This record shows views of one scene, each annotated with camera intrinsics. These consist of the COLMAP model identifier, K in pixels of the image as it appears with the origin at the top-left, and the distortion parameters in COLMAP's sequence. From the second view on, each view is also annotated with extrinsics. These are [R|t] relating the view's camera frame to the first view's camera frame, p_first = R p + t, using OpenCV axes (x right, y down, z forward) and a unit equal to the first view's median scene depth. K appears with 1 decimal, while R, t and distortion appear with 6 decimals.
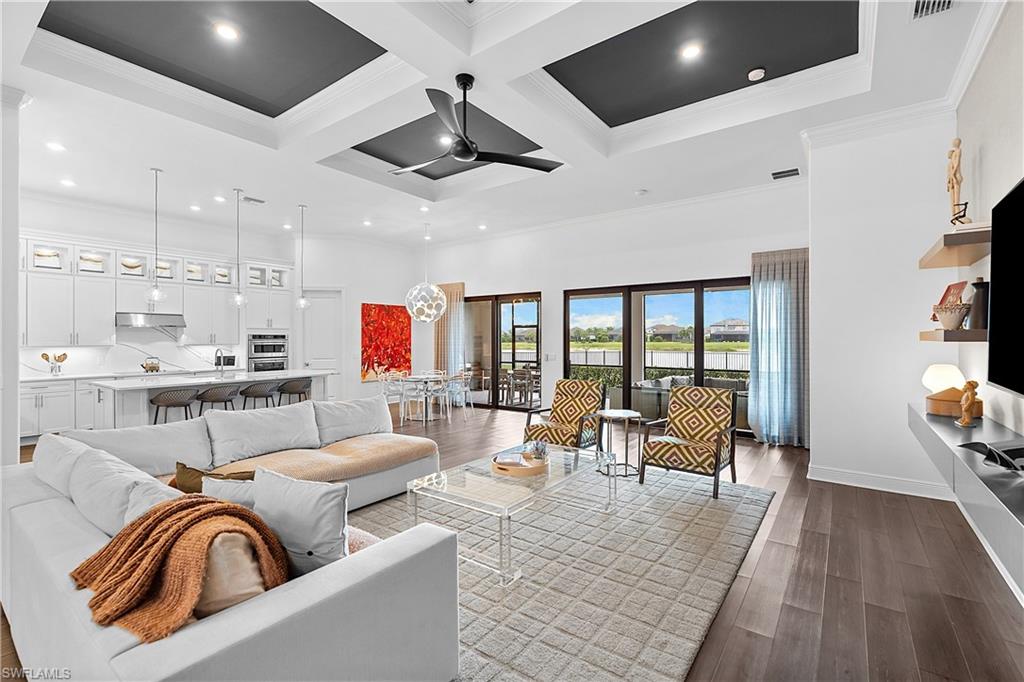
lens RADIAL K [[458.1, 0, 509.5], [0, 458.1, 337.8], [0, 0, 1]] dist [0.000708, -0.000081]
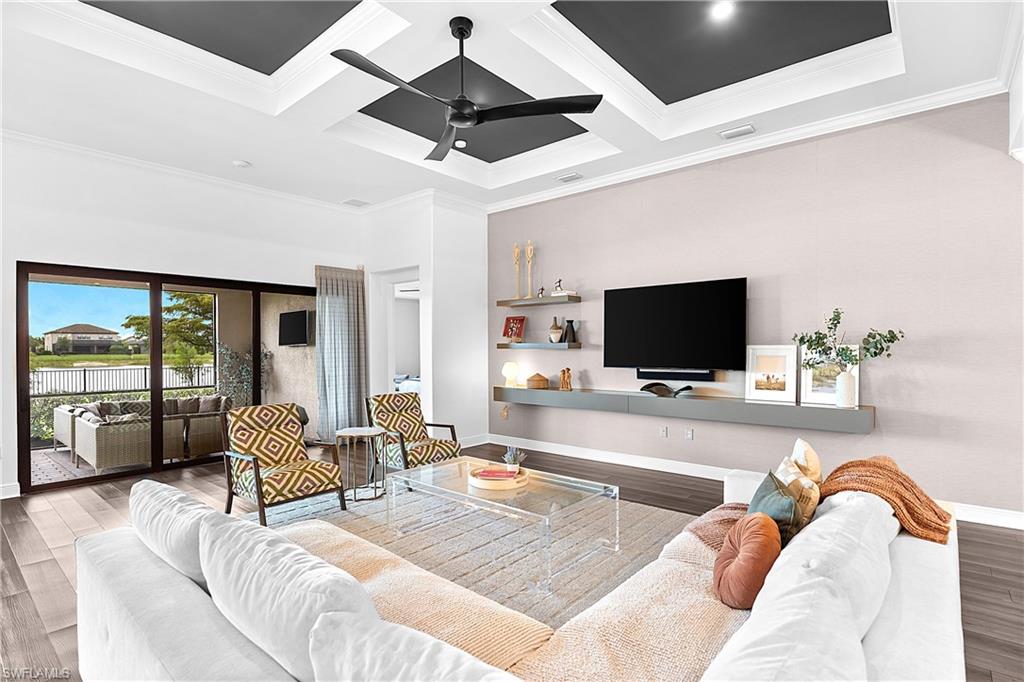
lens RADIAL K [[499.0, 0, 513.3], [0, 499.0, 348.5], [0, 0, 1]] dist [-0.003806, -0.000738]
pose [[0.068363, -0.002572, 0.997657, -0.452384], [0.004607, 0.999987, 0.002263, 0.000710], [-0.997650, 0.004441, 0.068374, 0.397330]]
